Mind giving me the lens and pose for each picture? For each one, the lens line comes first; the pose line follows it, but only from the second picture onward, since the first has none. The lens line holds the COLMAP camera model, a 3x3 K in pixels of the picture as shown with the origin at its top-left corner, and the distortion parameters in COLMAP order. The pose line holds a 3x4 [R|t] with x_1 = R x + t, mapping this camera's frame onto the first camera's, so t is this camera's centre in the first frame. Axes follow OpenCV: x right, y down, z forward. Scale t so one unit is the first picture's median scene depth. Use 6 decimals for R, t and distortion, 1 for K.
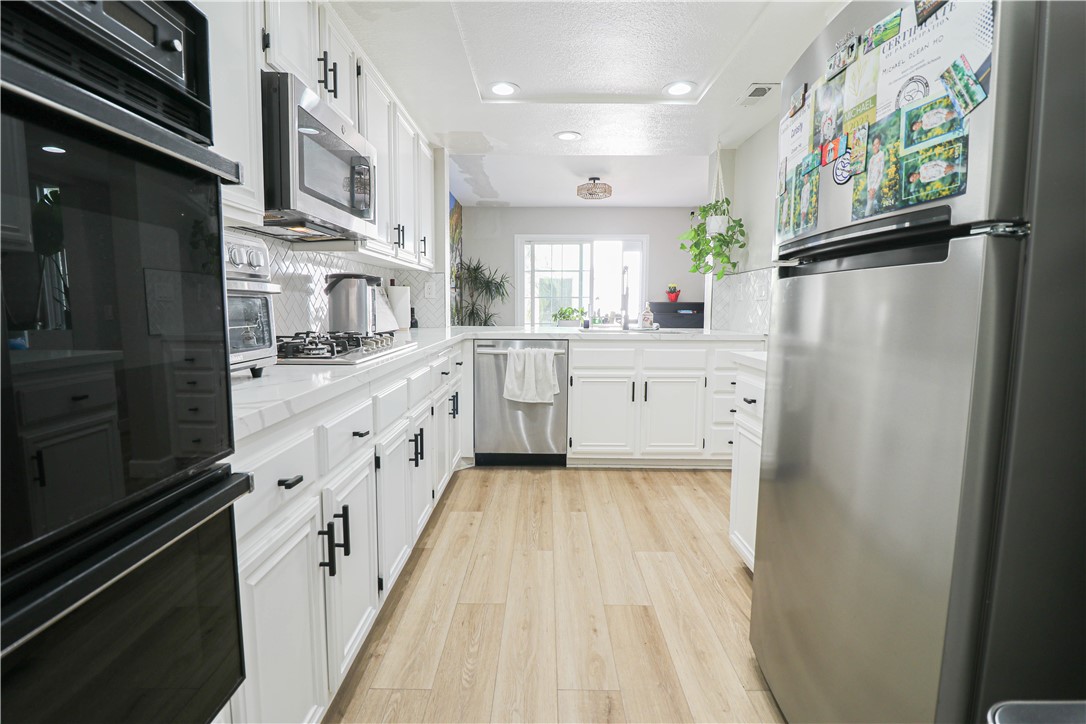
lens RADIAL K [[499.6, 0, 540.7], [0, 499.6, 348.0], [0, 0, 1]] dist [0.003879, -0.018545]
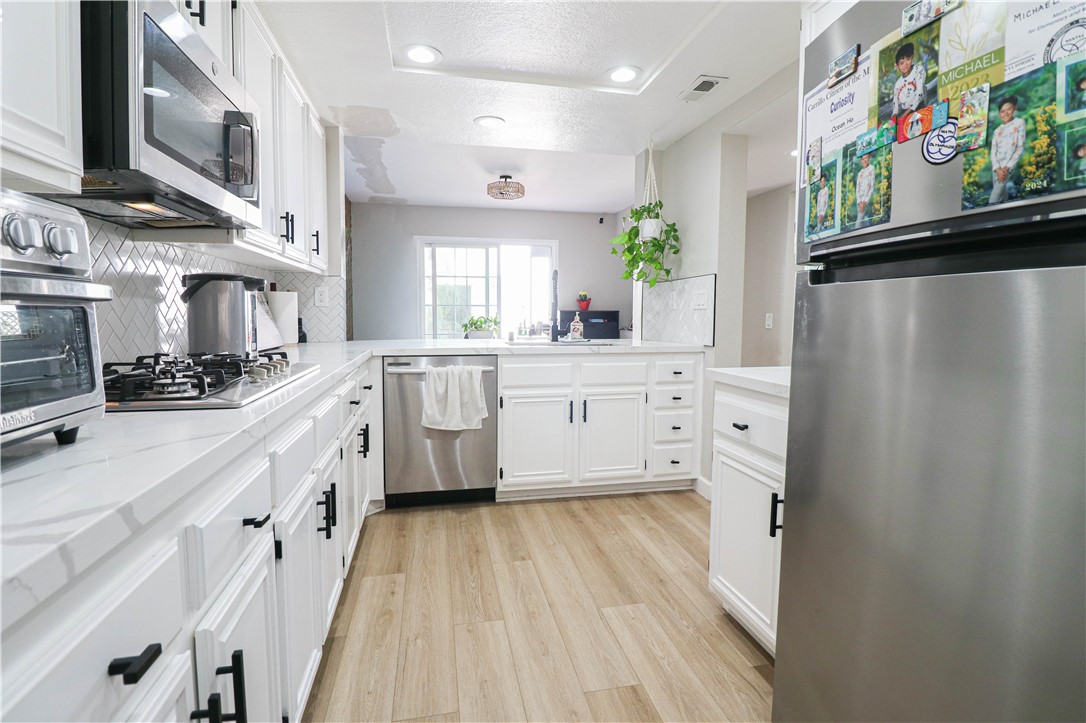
lens RADIAL K [[512.2, 0, 541.6], [0, 512.2, 347.0], [0, 0, 1]] dist [0.001805, -0.014202]
pose [[0.976519, -0.015744, 0.214857, -0.078121], [0.019966, 0.999648, -0.017496, -0.017145], [-0.214506, 0.021375, 0.976489, 0.154491]]
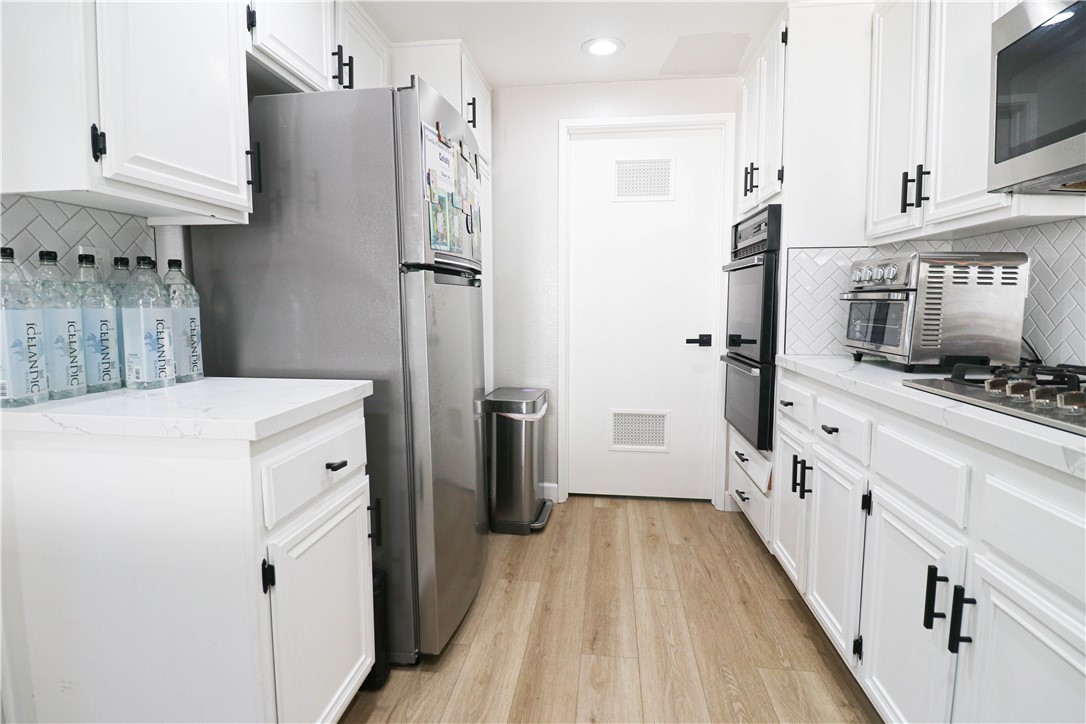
lens RADIAL K [[525.3, 0, 545.1], [0, 525.3, 346.1], [0, 0, 1]] dist [-0.003016, -0.000903]
pose [[-0.993676, -0.014601, 0.111331, 0.069037], [0.004600, 0.985384, 0.170287, -0.110689], [-0.112190, 0.169722, -0.979085, 1.183124]]
